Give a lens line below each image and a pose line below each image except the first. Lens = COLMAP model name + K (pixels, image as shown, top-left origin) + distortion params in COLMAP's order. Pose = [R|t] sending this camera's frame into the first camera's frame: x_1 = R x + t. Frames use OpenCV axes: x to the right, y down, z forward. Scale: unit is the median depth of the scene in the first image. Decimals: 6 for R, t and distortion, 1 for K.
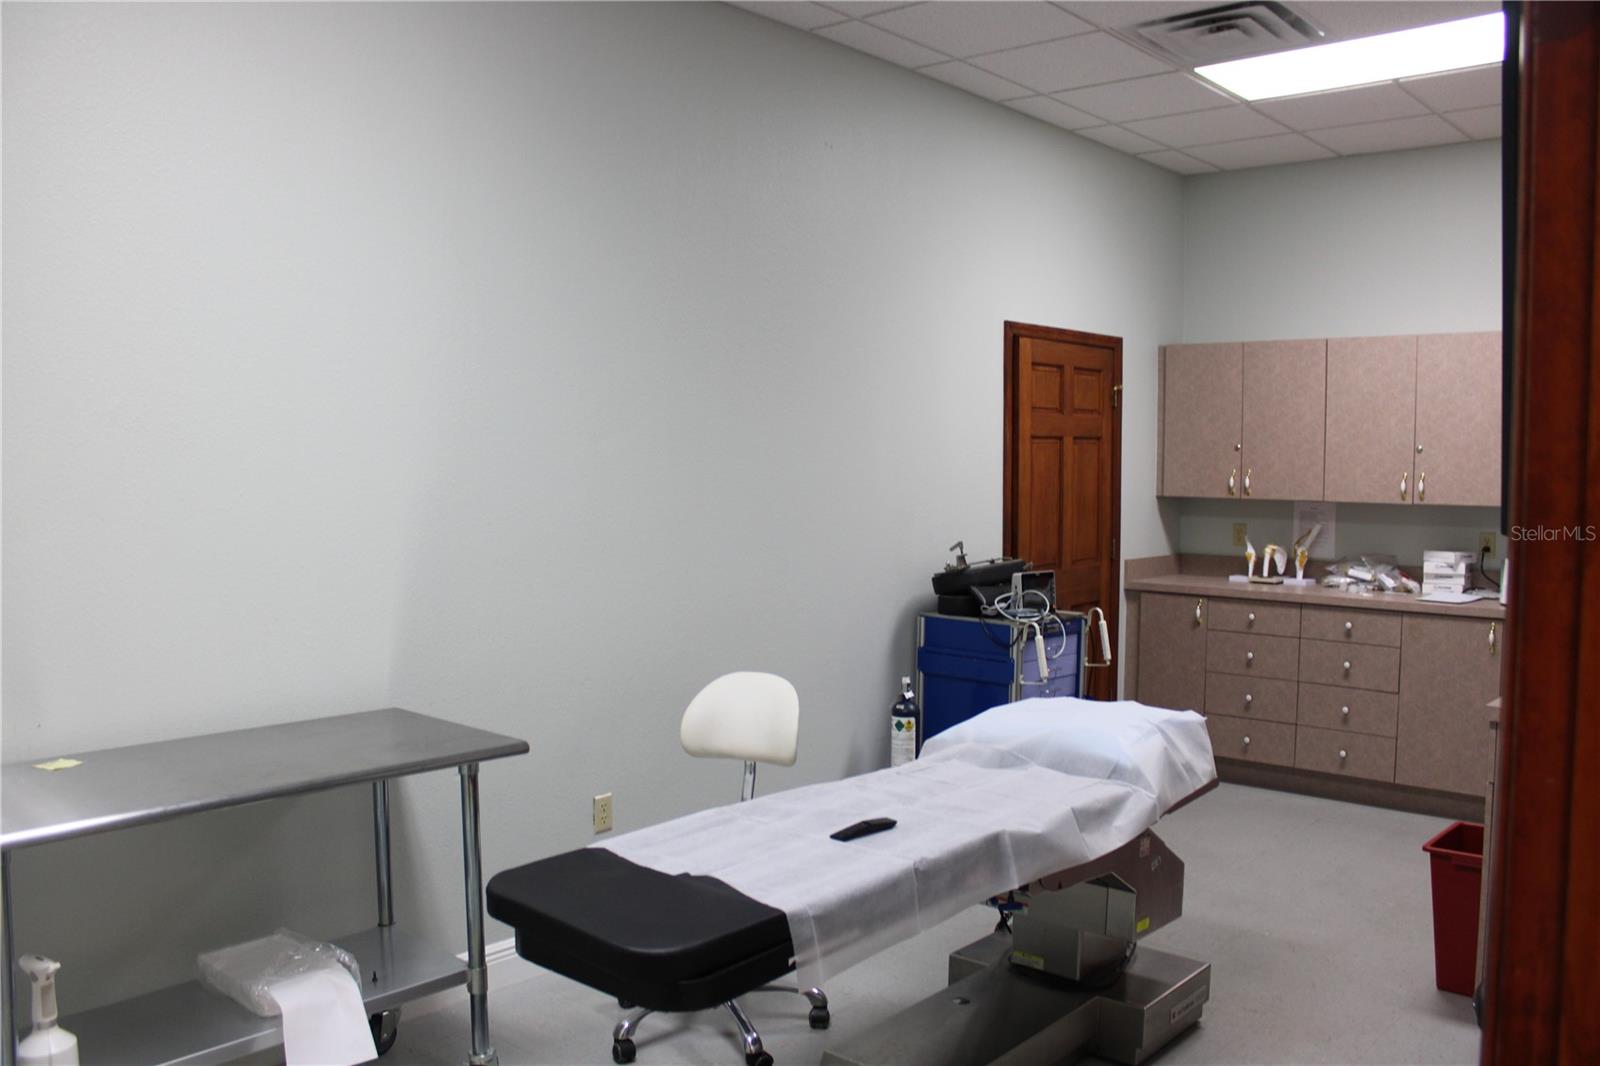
lens RADIAL K [[1325.3, 0, 802.6], [0, 1325.3, 540.8], [0, 0, 1]] dist [-0.125012, 0.064316]
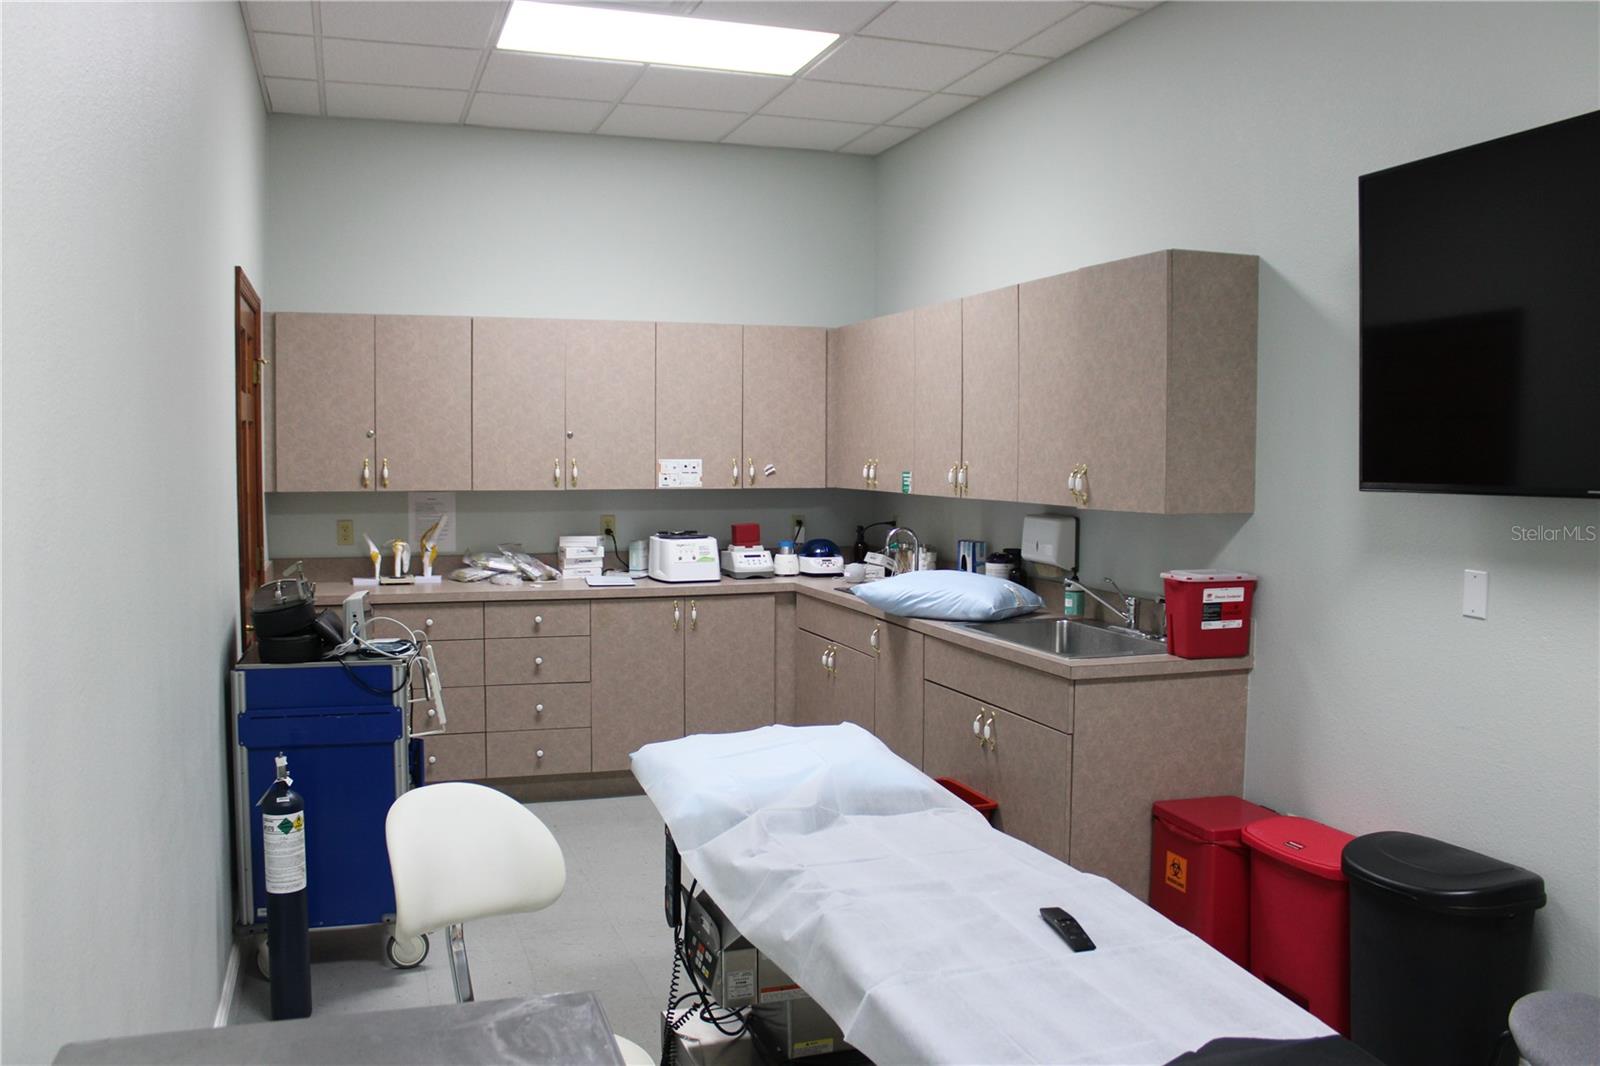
lens RADIAL K [[1325.3, 0, 795.9], [0, 1325.3, 519.8], [0, 0, 1]] dist [-0.125012, 0.064316]
pose [[0.511027, -0.051027, 0.858049, -0.298660], [0.055486, 0.998113, 0.026310, -0.021875], [-0.857772, 0.034165, 0.512893, 0.321809]]
